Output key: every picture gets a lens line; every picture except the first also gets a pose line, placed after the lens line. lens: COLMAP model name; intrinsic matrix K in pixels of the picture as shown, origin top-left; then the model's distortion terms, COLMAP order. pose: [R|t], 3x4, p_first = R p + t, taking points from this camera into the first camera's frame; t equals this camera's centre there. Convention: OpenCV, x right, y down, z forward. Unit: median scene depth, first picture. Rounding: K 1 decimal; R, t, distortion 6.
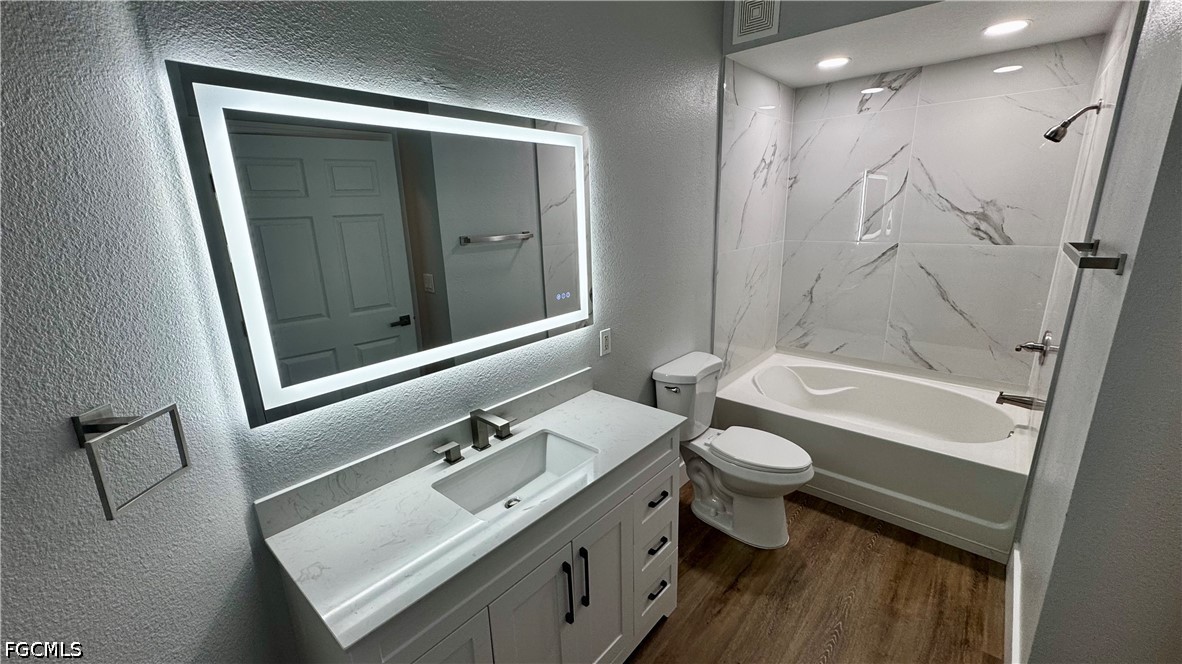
lens RADIAL K [[470.0, 0, 592.0], [0, 470.0, 330.1], [0, 0, 1]] dist [-0.000761, -0.000438]
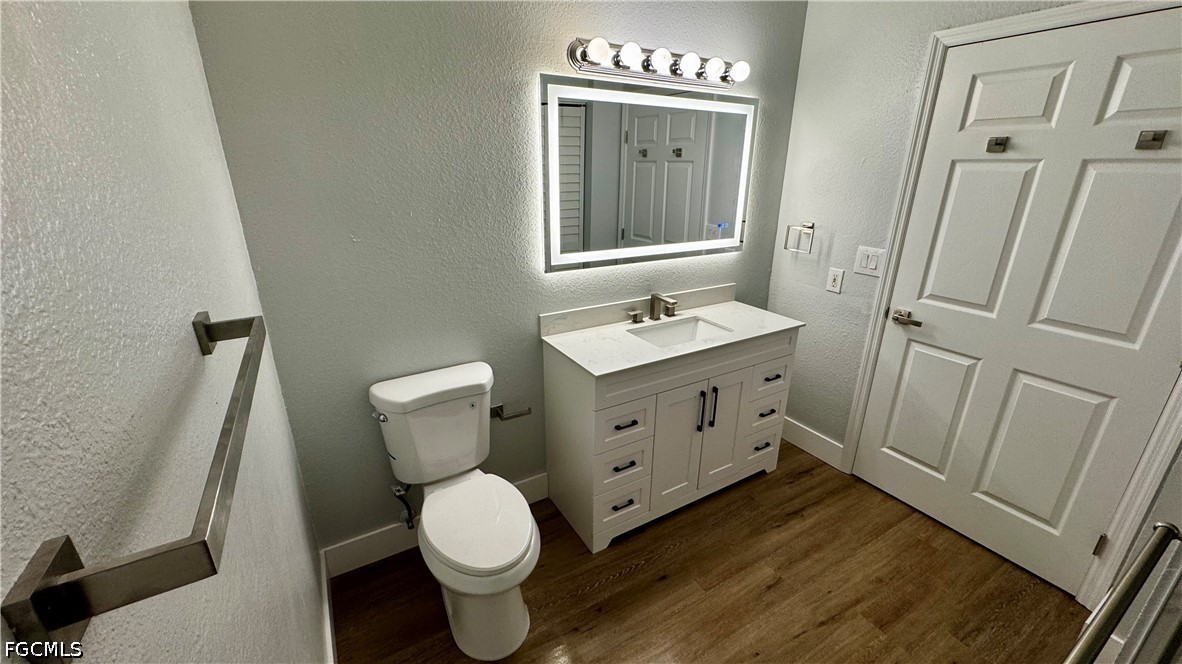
lens RADIAL K [[470.0, 0, 592.0], [0, 470.0, 330.1], [0, 0, 1]] dist [-0.000761, -0.000438]
pose [[0.951154, 0.139355, -0.275474, -0.003810], [-0.115300, 0.988105, 0.101753, 0.113590], [0.286377, -0.065020, 0.955908, -0.380324]]
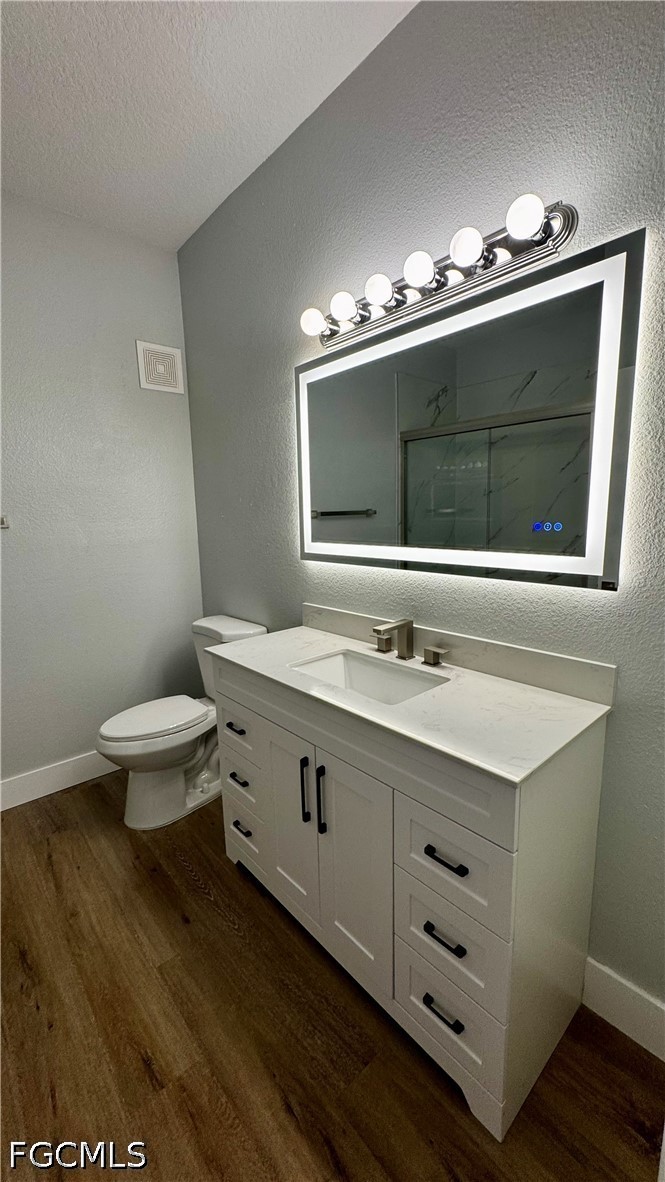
lens RADIAL K [[470.0, 0, 332.5], [0, 470.0, 591.0], [0, 0, 1]] dist [-0.000761, -0.000438]
pose [[-0.124560, 0.198417, -0.972171, 0.545011], [-0.224172, 0.948839, 0.222377, -0.056300], [0.966557, 0.245633, -0.073708, 0.658828]]
